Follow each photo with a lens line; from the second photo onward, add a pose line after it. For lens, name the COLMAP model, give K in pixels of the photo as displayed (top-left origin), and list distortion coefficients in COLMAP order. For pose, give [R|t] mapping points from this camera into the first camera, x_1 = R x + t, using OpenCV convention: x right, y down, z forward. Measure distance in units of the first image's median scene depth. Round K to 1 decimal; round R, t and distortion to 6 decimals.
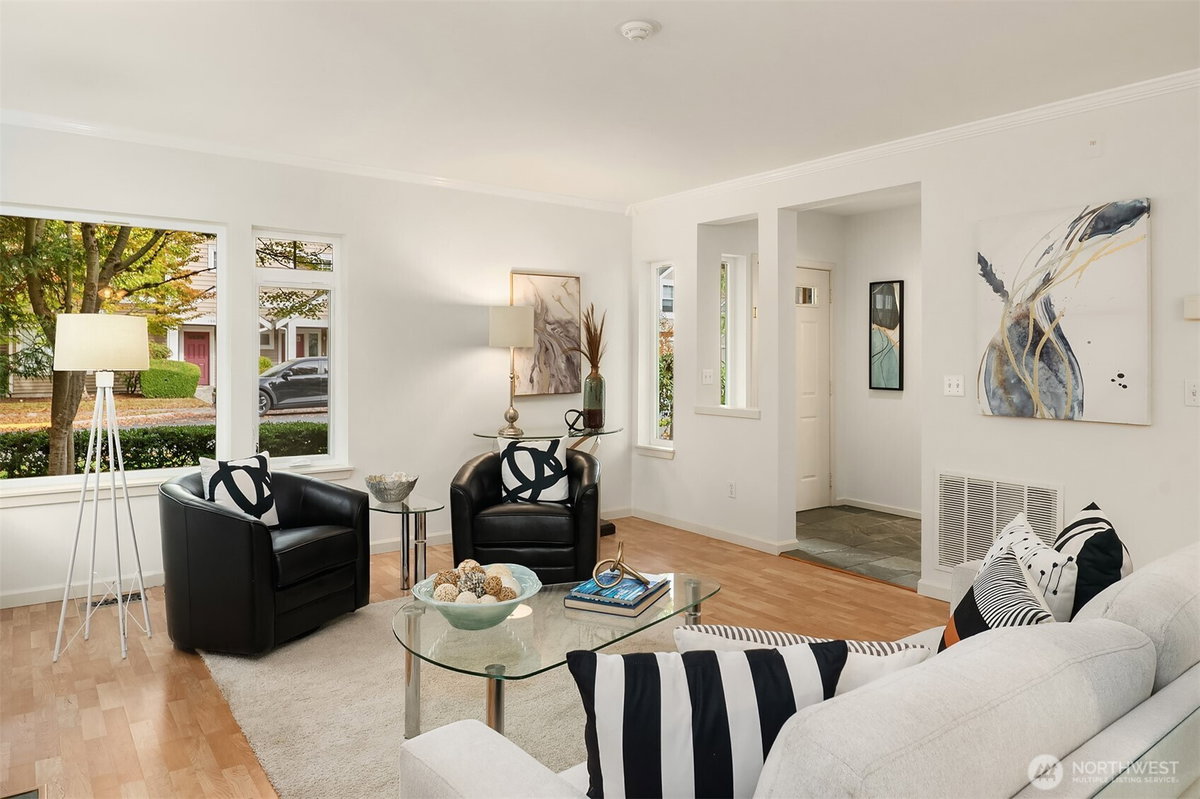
lens RADIAL K [[792.1, 0, 591.7], [0, 792.1, 354.2], [0, 0, 1]] dist [-0.011024, 0.009030]
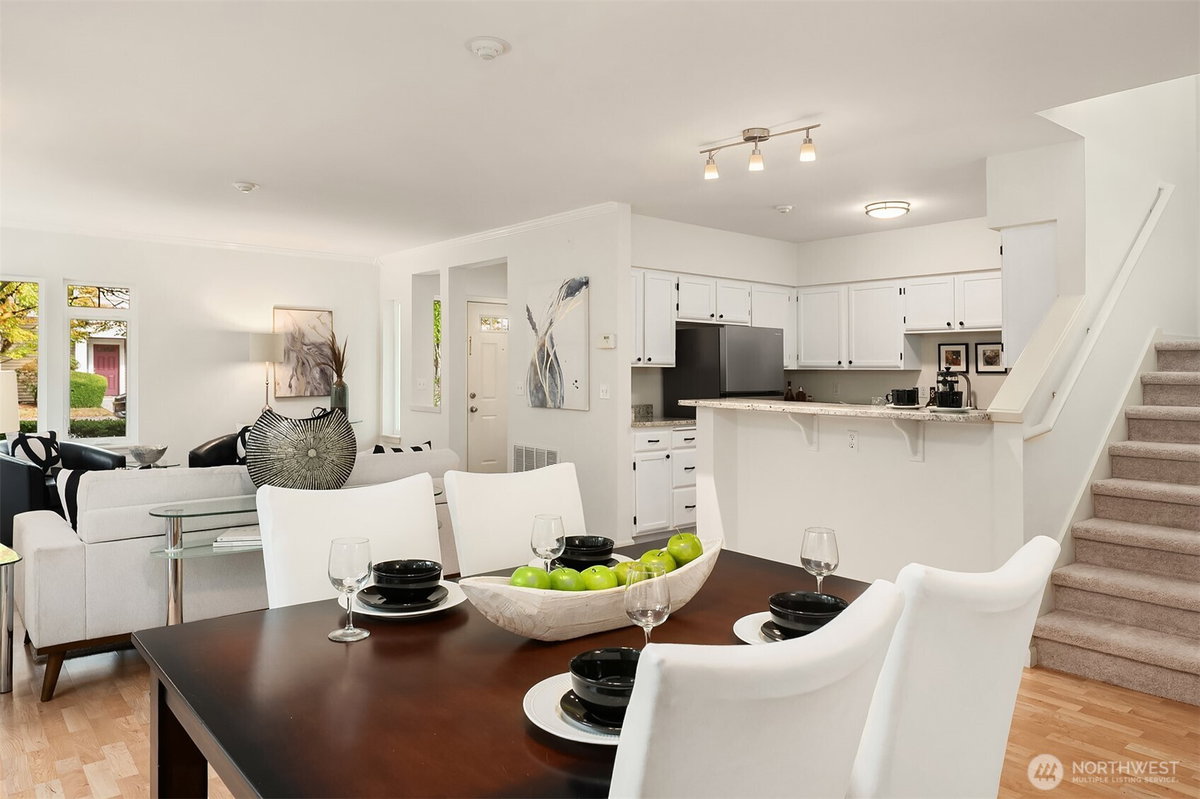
lens RADIAL K [[792.1, 0, 588.9], [0, 792.1, 359.8], [0, 0, 1]] dist [-0.011024, 0.009030]
pose [[0.997980, 0.005787, 0.063271, 0.509763], [-0.005106, 0.999927, -0.010925, -0.000347], [-0.063329, 0.010580, 0.997937, -0.590678]]
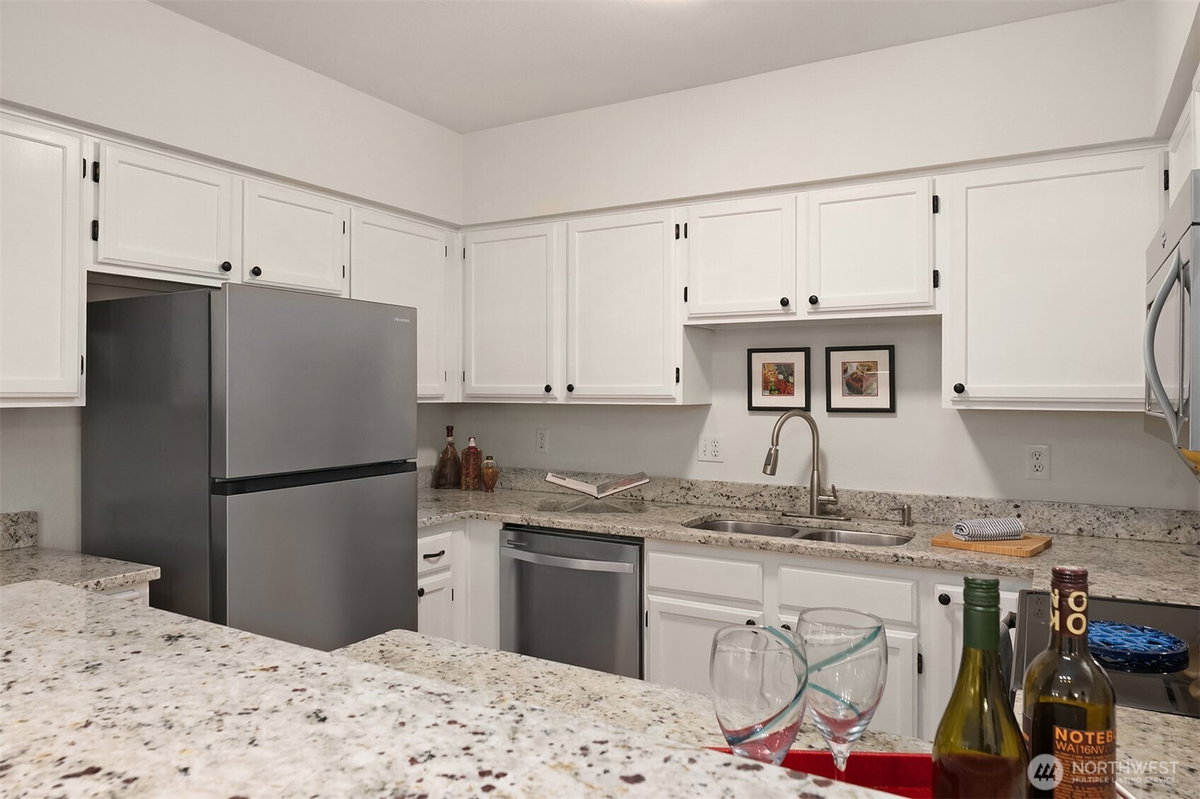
lens RADIAL K [[792.1, 0, 600.4], [0, 792.1, 374.7], [0, 0, 1]] dist [-0.011024, 0.009030]
pose [[0.912357, 0.009293, 0.409289, 0.889077], [-0.002953, 0.999866, -0.016121, -0.017185], [-0.409384, 0.013499, 0.912262, 0.355927]]
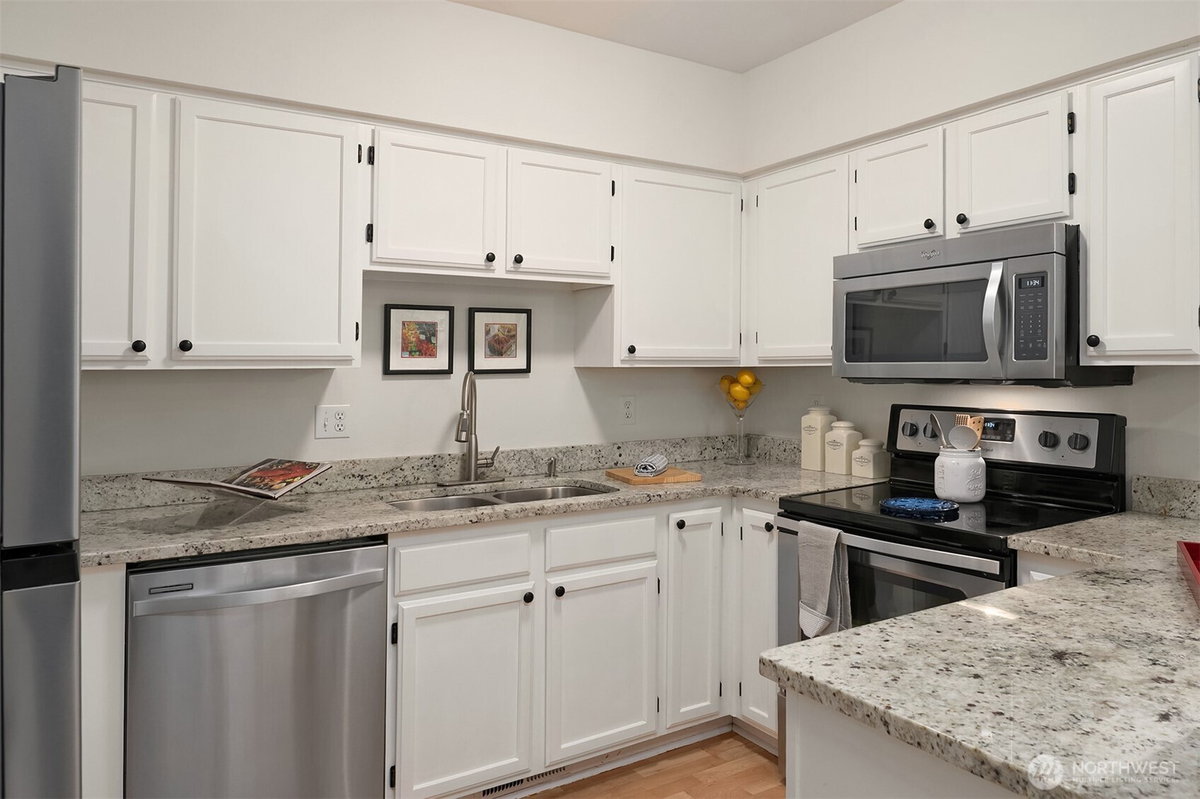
lens RADIAL K [[792.1, 0, 613.2], [0, 792.1, 354.3], [0, 0, 1]] dist [-0.011024, 0.009030]
pose [[0.071793, 0.010573, 0.997364, 0.675247], [0.000716, 0.999943, -0.010652, -0.005010], [-0.997419, 0.001479, 0.071781, 0.765326]]
